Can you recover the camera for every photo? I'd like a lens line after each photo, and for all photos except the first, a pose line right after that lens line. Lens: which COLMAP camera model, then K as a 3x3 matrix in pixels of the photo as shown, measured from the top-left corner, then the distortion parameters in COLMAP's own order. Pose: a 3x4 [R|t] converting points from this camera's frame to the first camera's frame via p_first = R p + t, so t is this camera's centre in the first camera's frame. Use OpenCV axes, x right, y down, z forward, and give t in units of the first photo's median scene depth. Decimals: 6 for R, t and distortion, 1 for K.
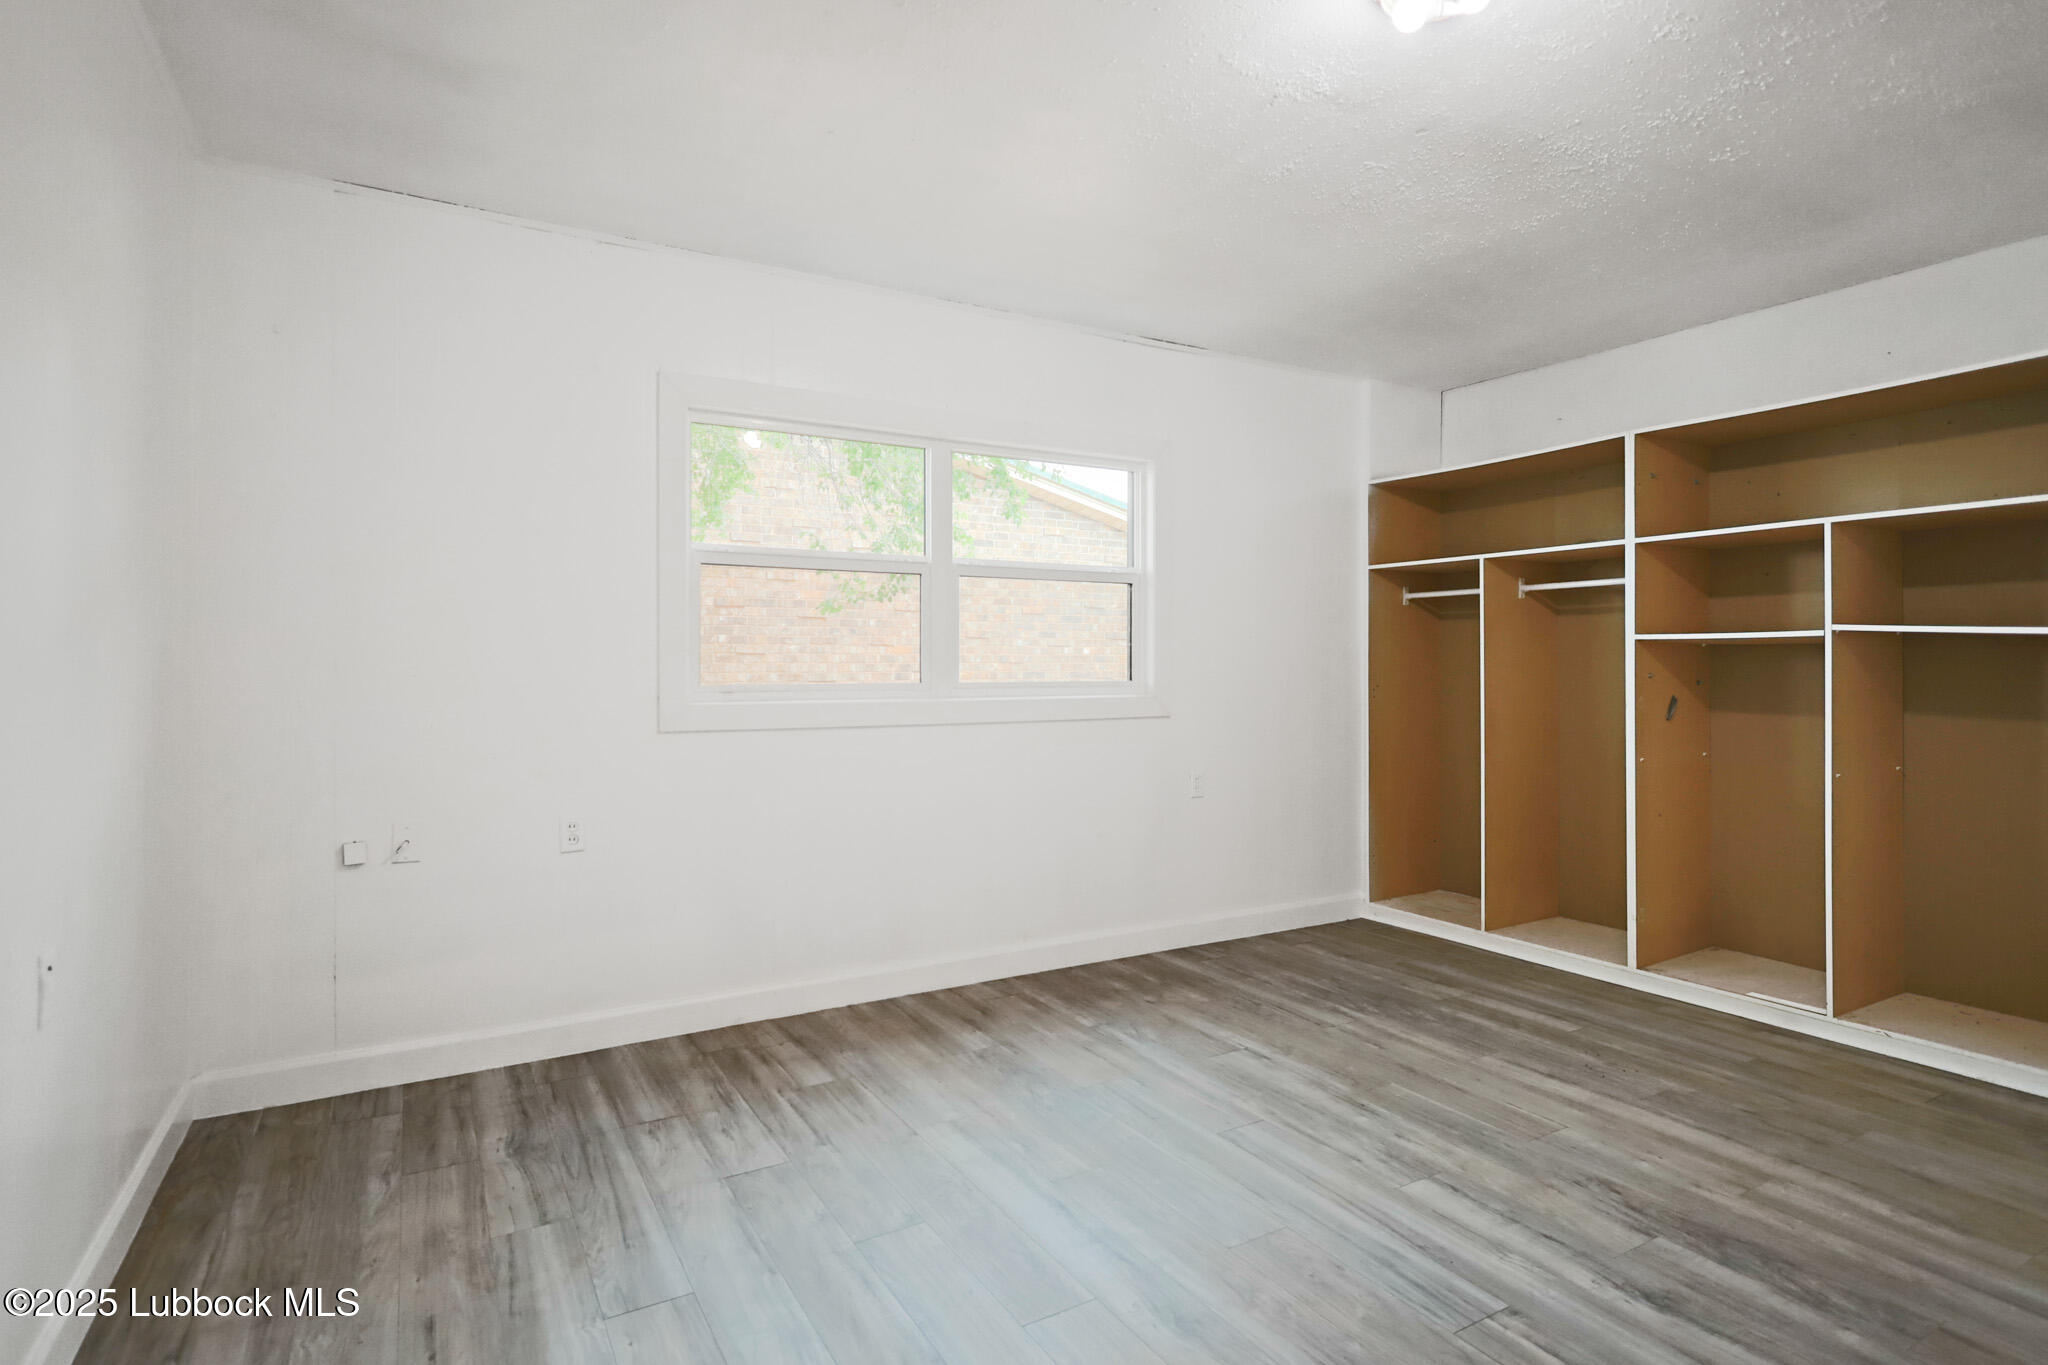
lens RADIAL K [[1038.9, 0, 1052.1], [0, 1038.9, 653.8], [0, 0, 1]] dist [-0.000765, 0.000237]
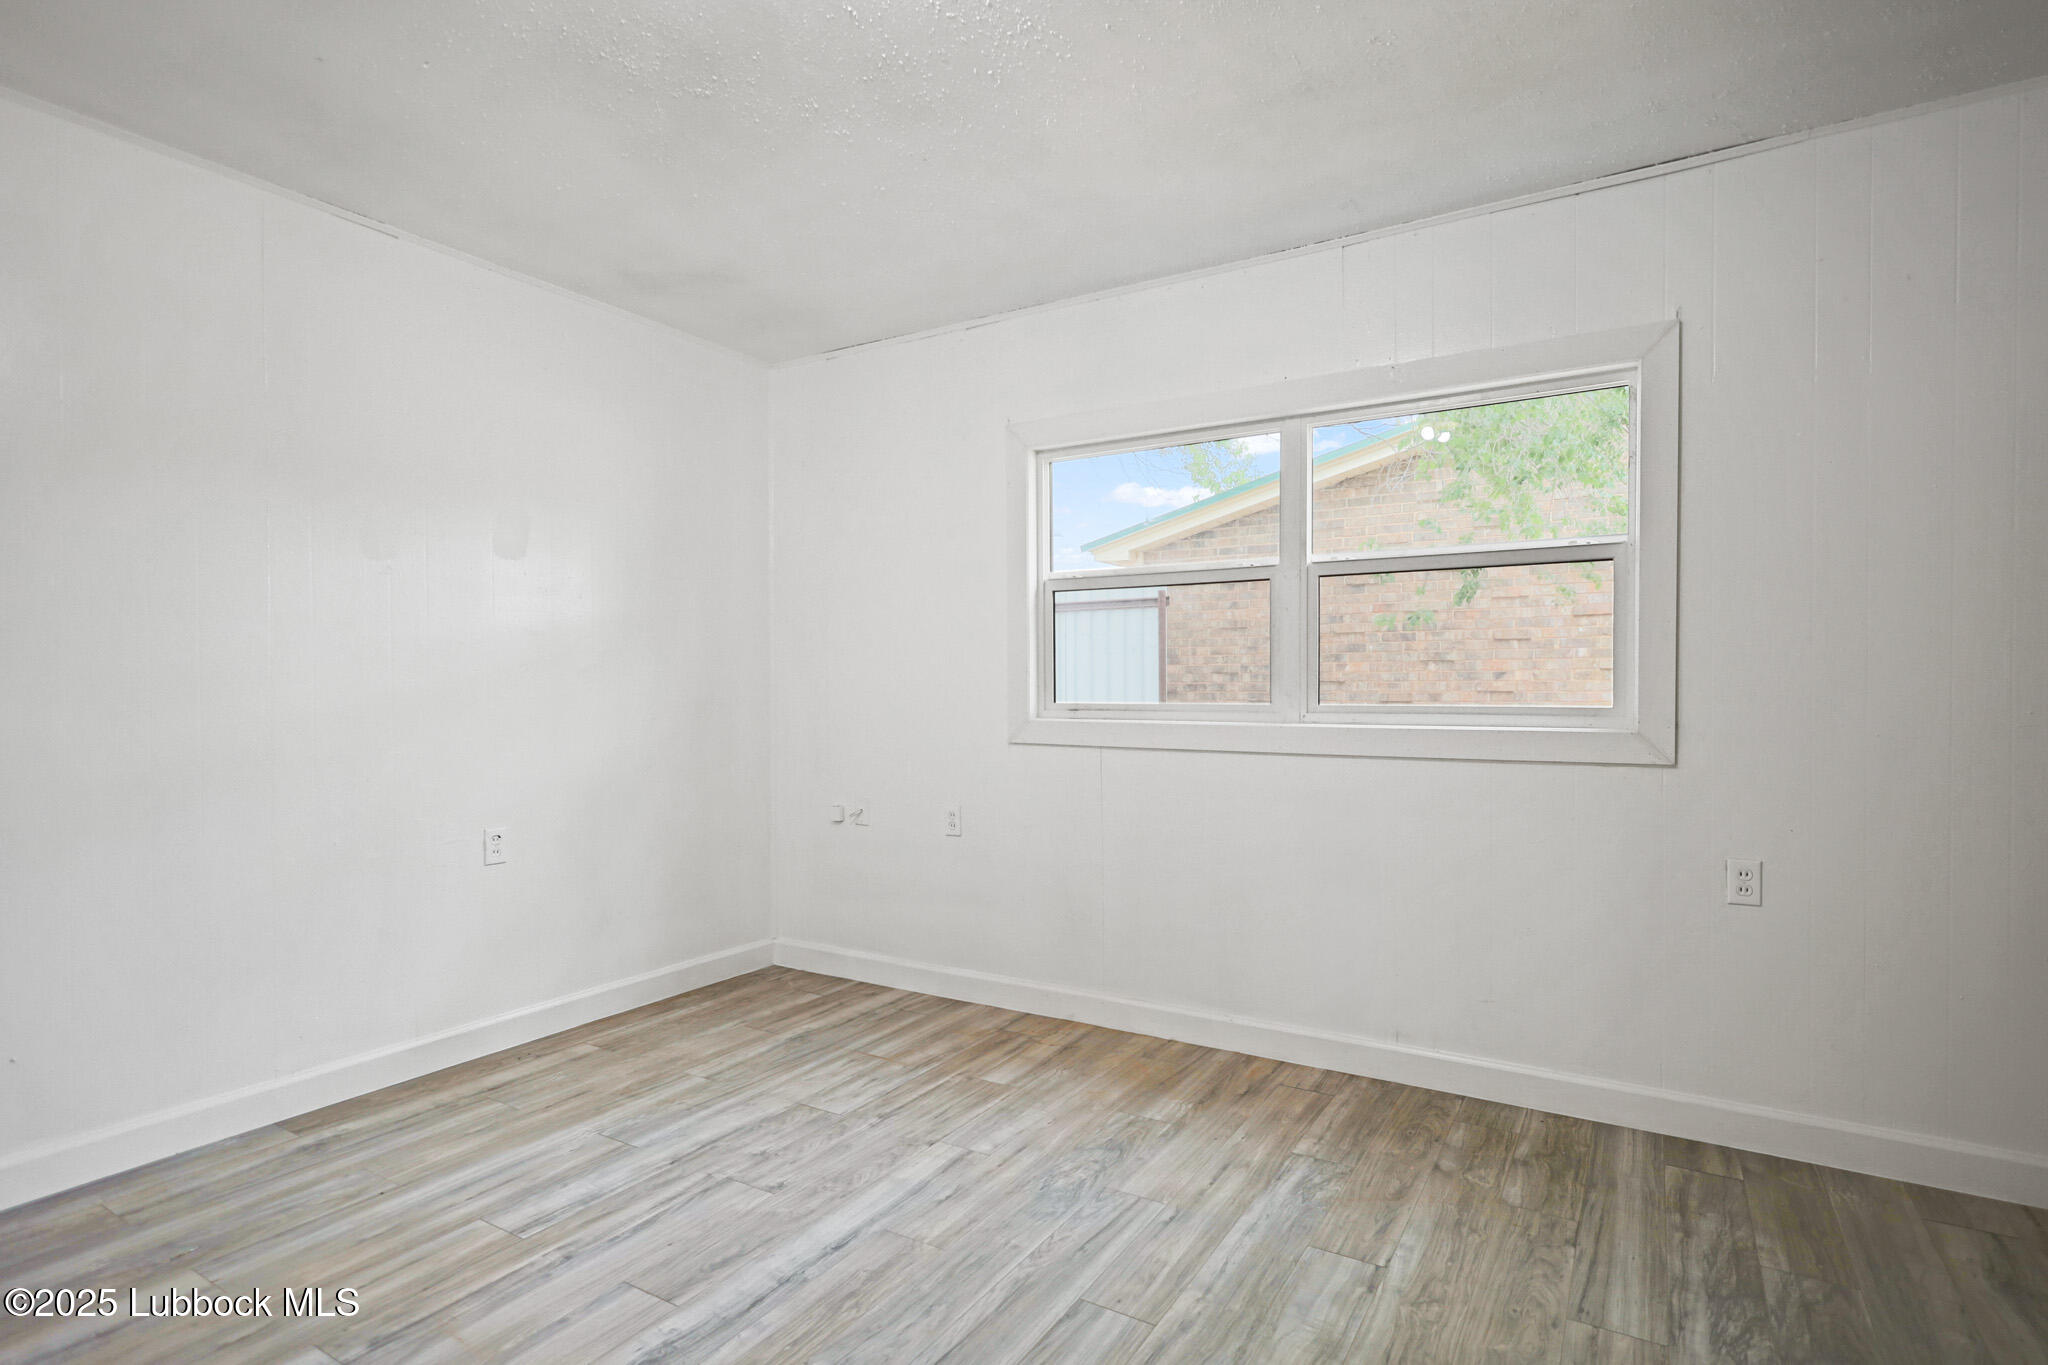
lens RADIAL K [[1038.9, 0, 1038.9], [0, 1038.9, 683.8], [0, 0, 1]] dist [-0.000765, 0.000237]
pose [[0.470028, -0.000322, -0.882652, 0.679956], [0.011307, 0.999920, 0.005657, 0.005210], [0.882579, -0.012639, 0.469994, 0.516002]]
